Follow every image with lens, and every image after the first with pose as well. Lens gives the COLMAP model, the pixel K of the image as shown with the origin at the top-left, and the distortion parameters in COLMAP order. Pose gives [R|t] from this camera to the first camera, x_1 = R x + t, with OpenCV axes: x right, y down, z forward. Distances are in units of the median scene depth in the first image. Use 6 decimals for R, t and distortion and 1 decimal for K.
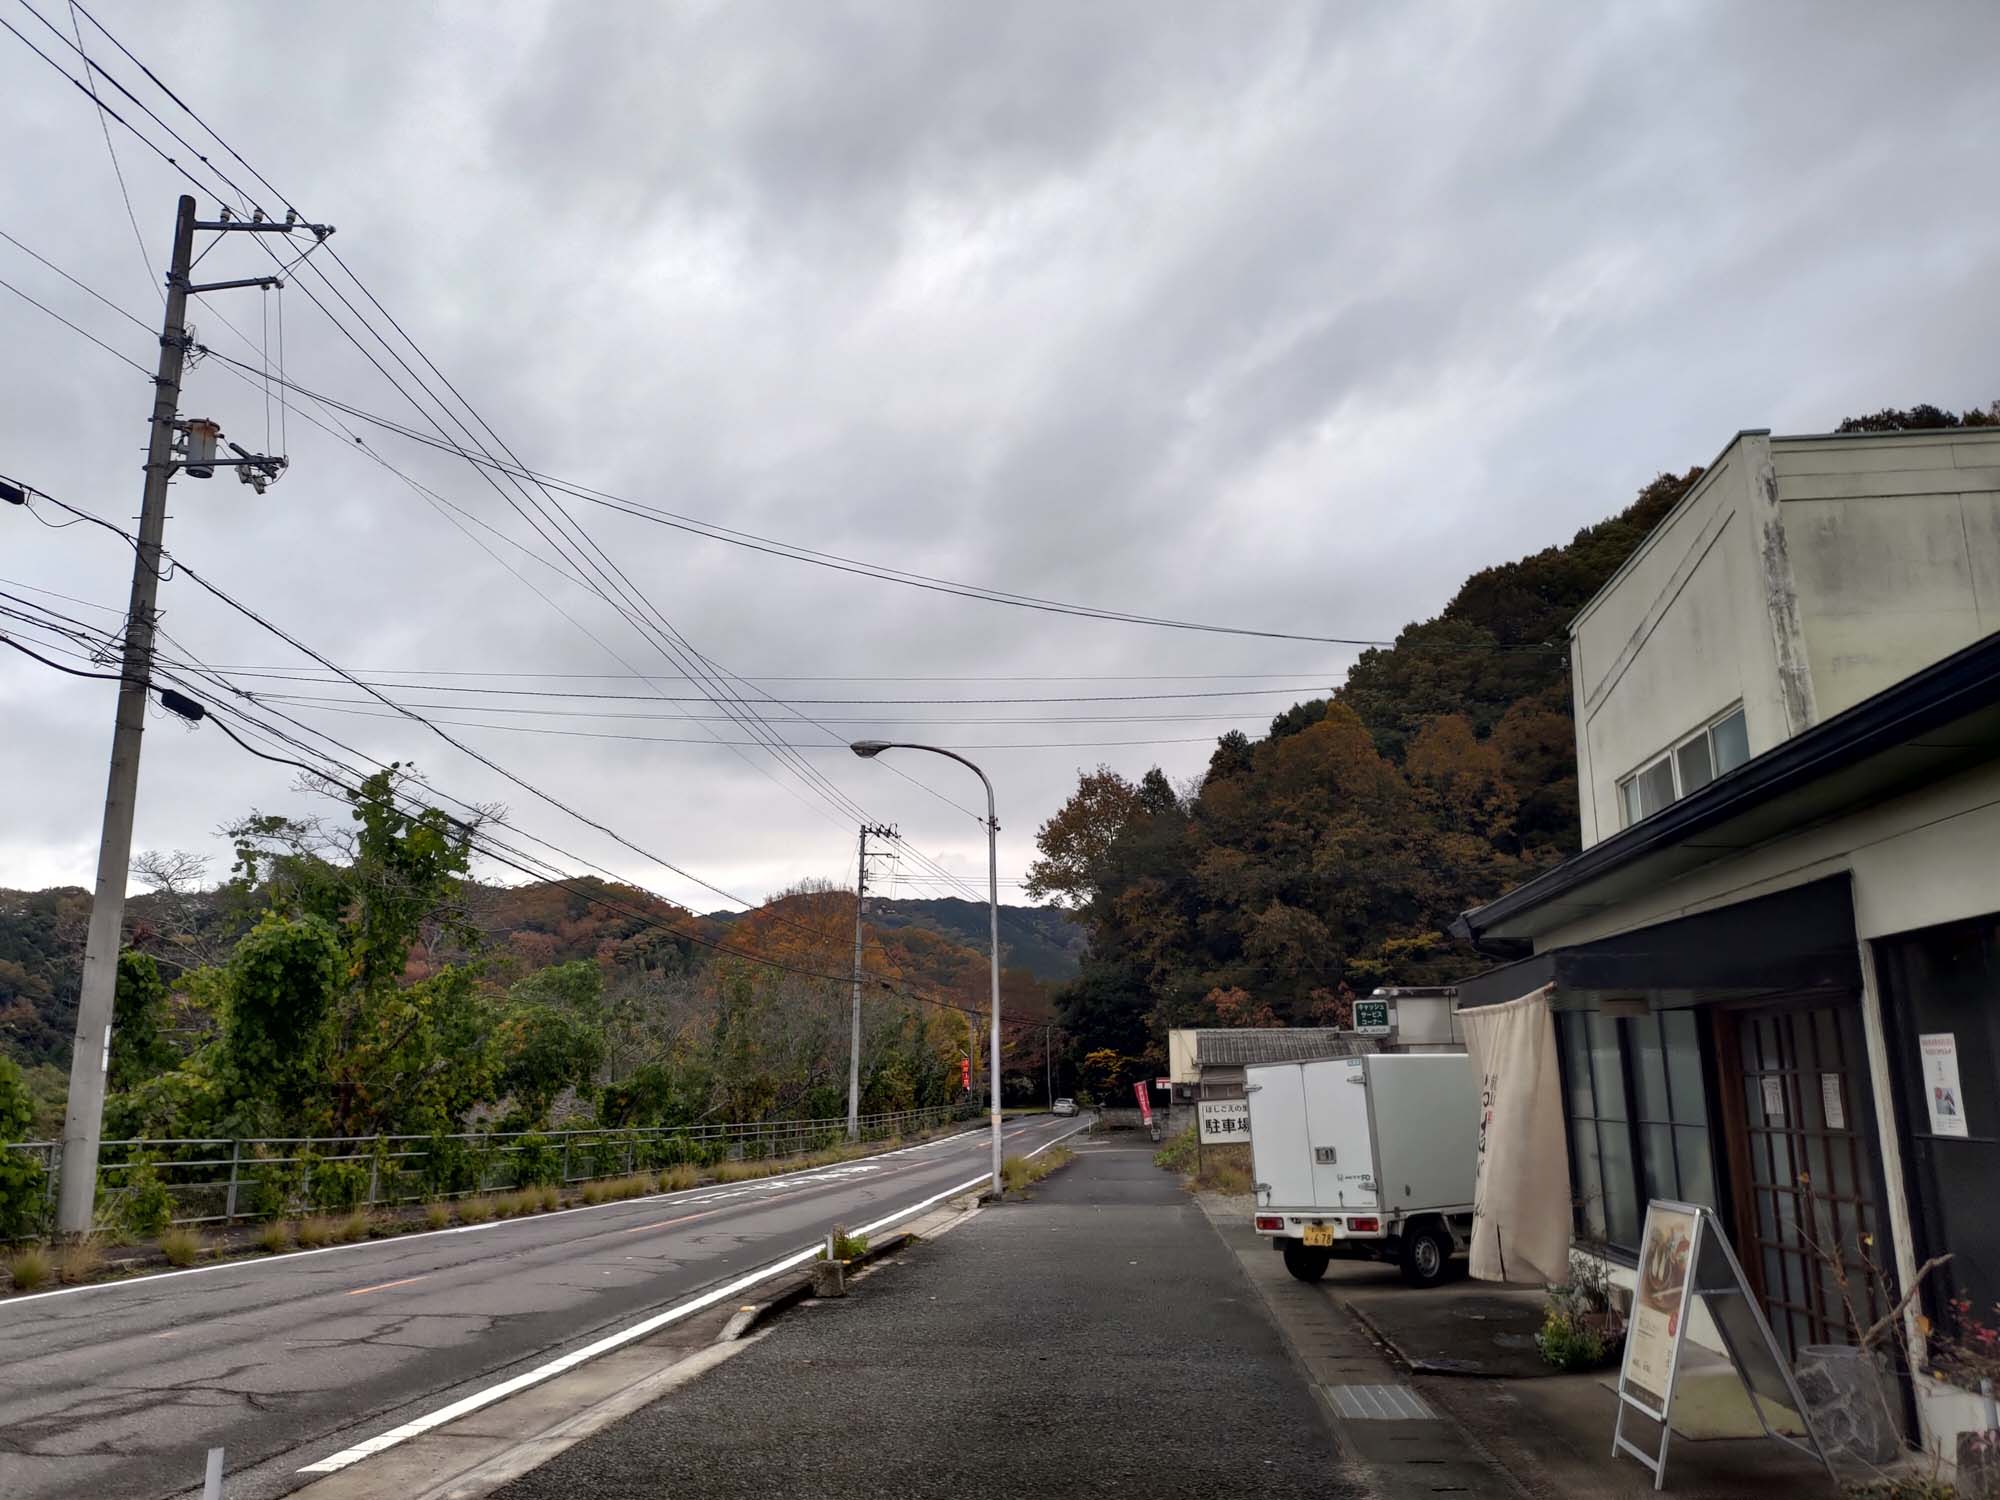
lens RADIAL K [[1464.1, 0, 996.0], [0, 1464.1, 749.3], [0, 0, 1]] dist [0.032727, -0.014587]
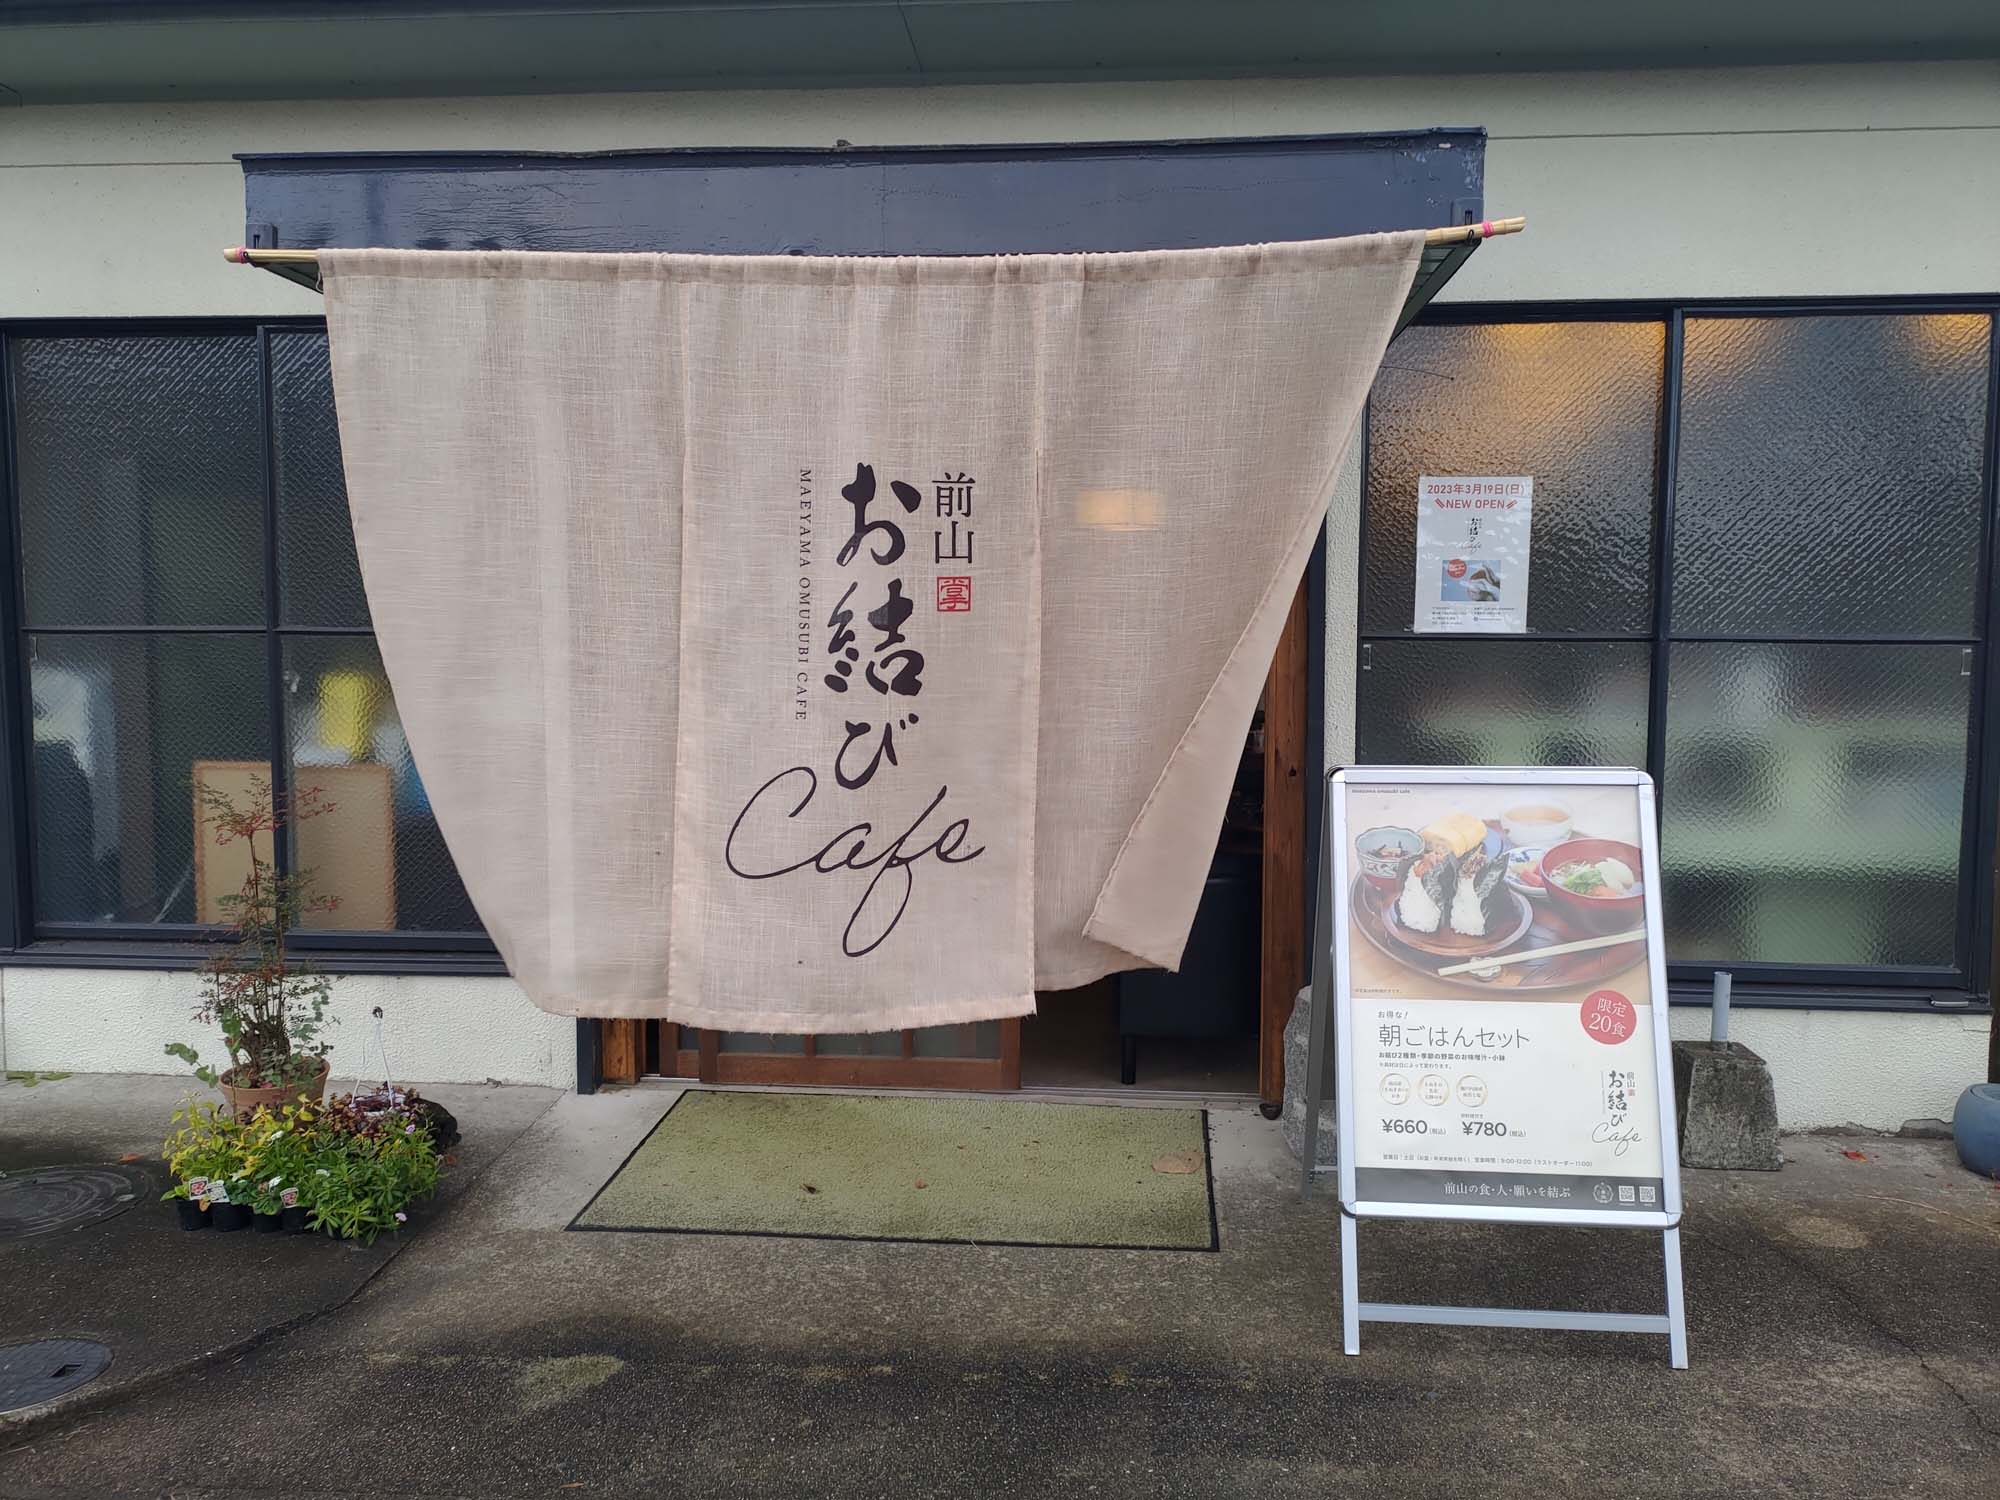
lens RADIAL K [[1464.1, 0, 993.6], [0, 1464.1, 755.7], [0, 0, 1]] dist [0.032727, -0.014587]
pose [[-0.000794, -0.062303, 0.998057, 0.002753], [-0.233354, 0.970514, 0.060398, 0.158626], [-0.972392, -0.232852, -0.015309, 0.589979]]
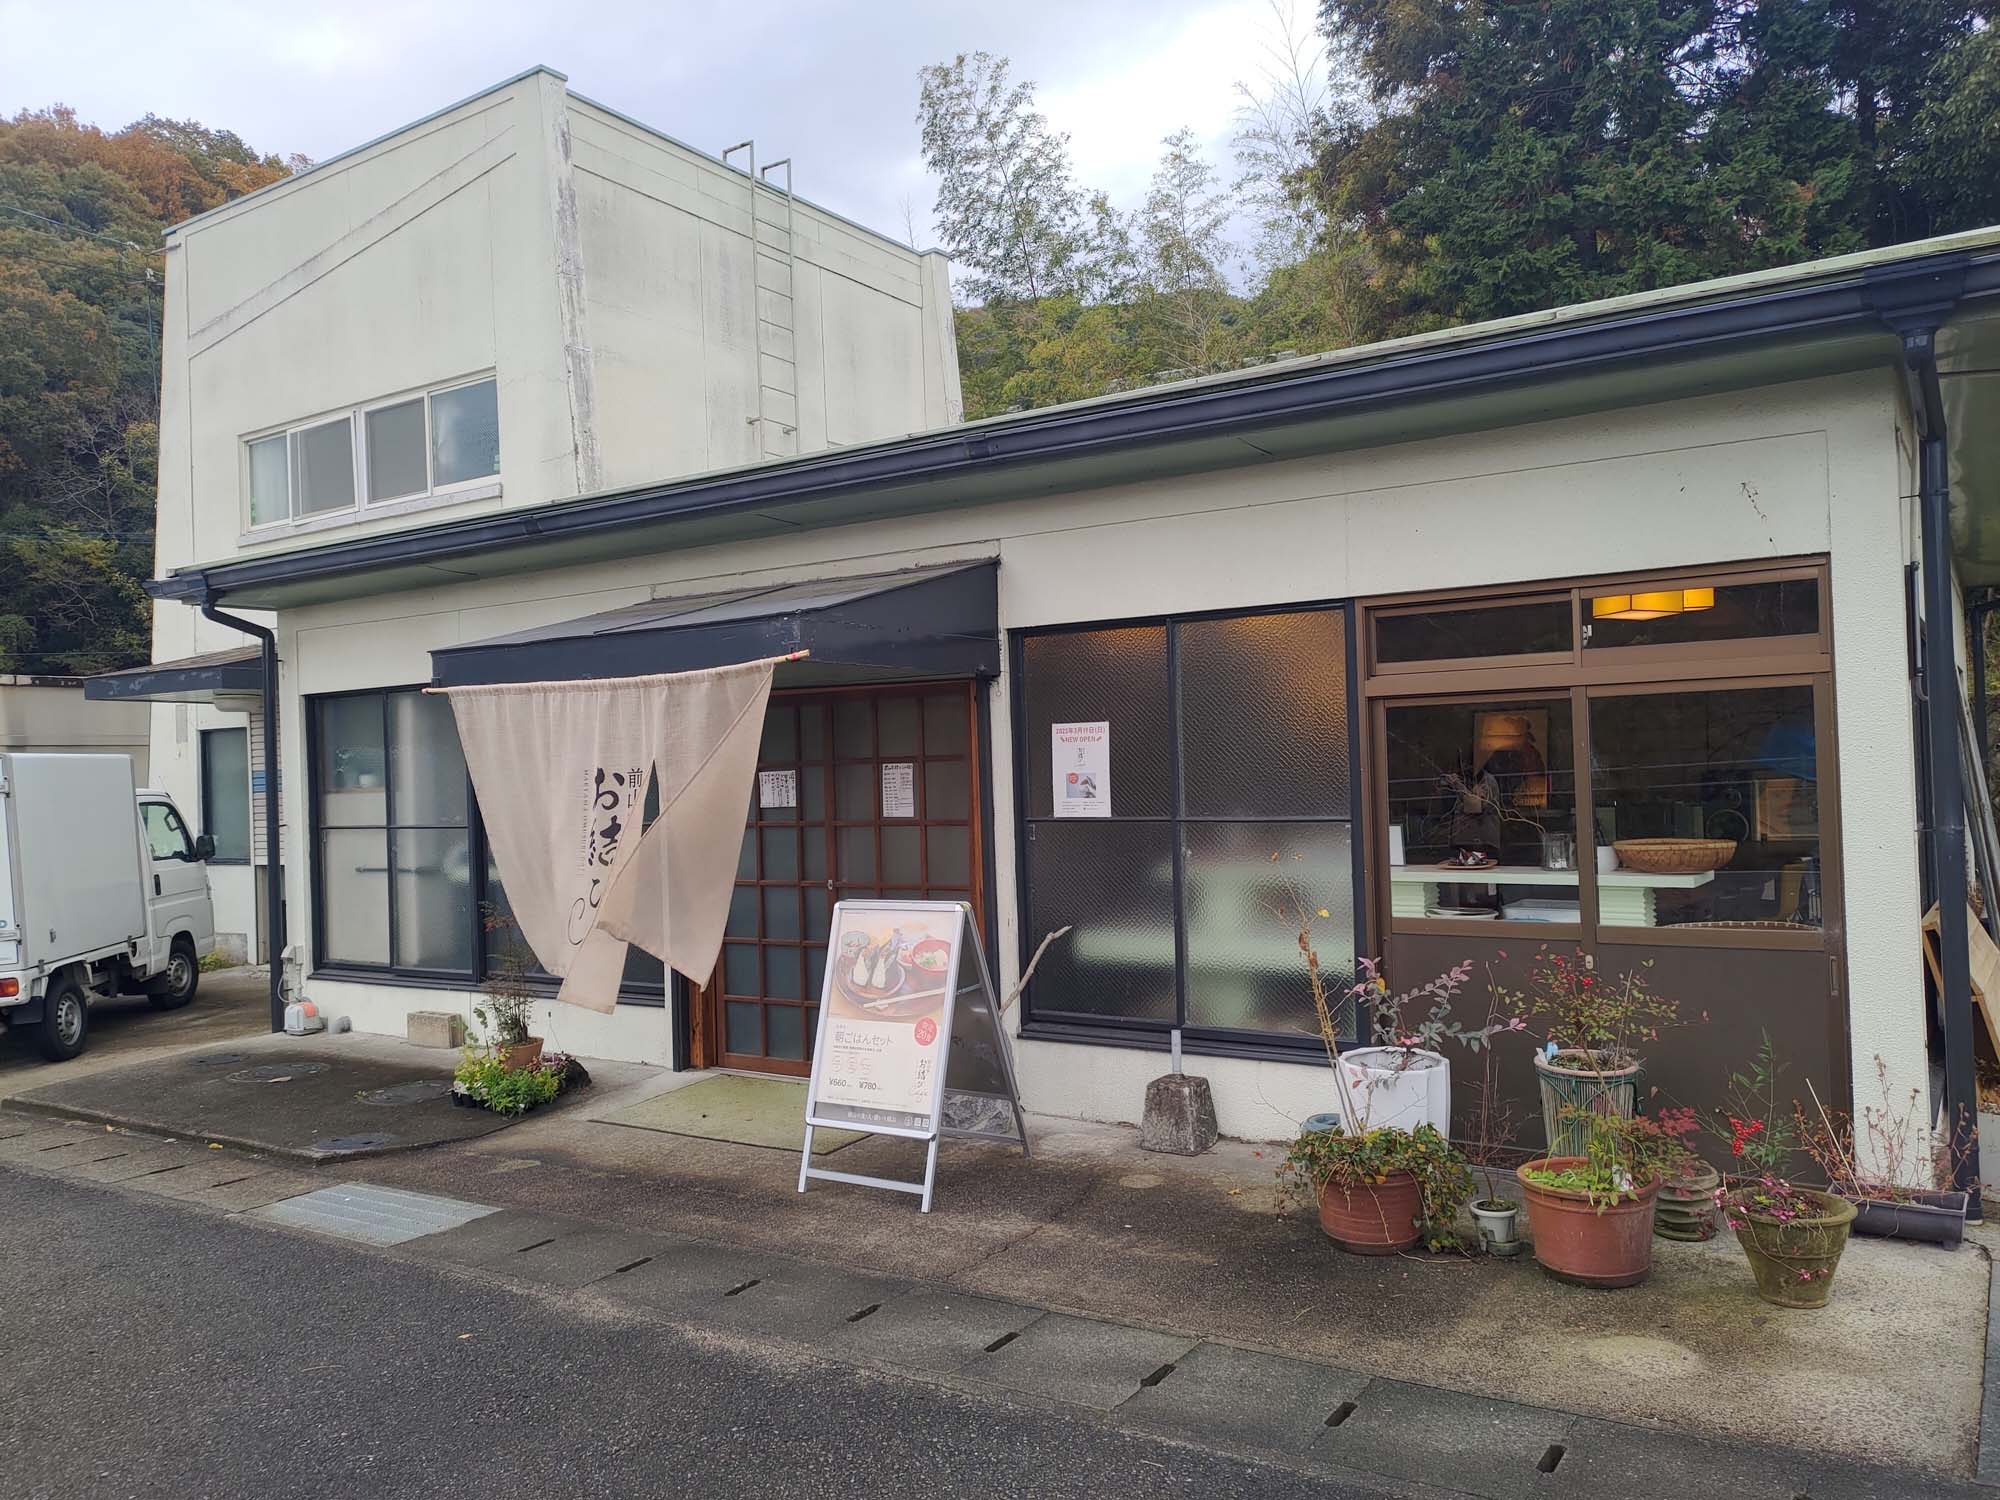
lens RADIAL K [[1464.1, 0, 1007.8], [0, 1464.1, 748.3], [0, 0, 1]] dist [0.032727, -0.014587]
pose [[0.472629, 0.012980, 0.881166, -0.145764], [-0.179179, 0.980421, 0.081664, 0.067739], [-0.862854, -0.196483, 0.465701, 0.281501]]
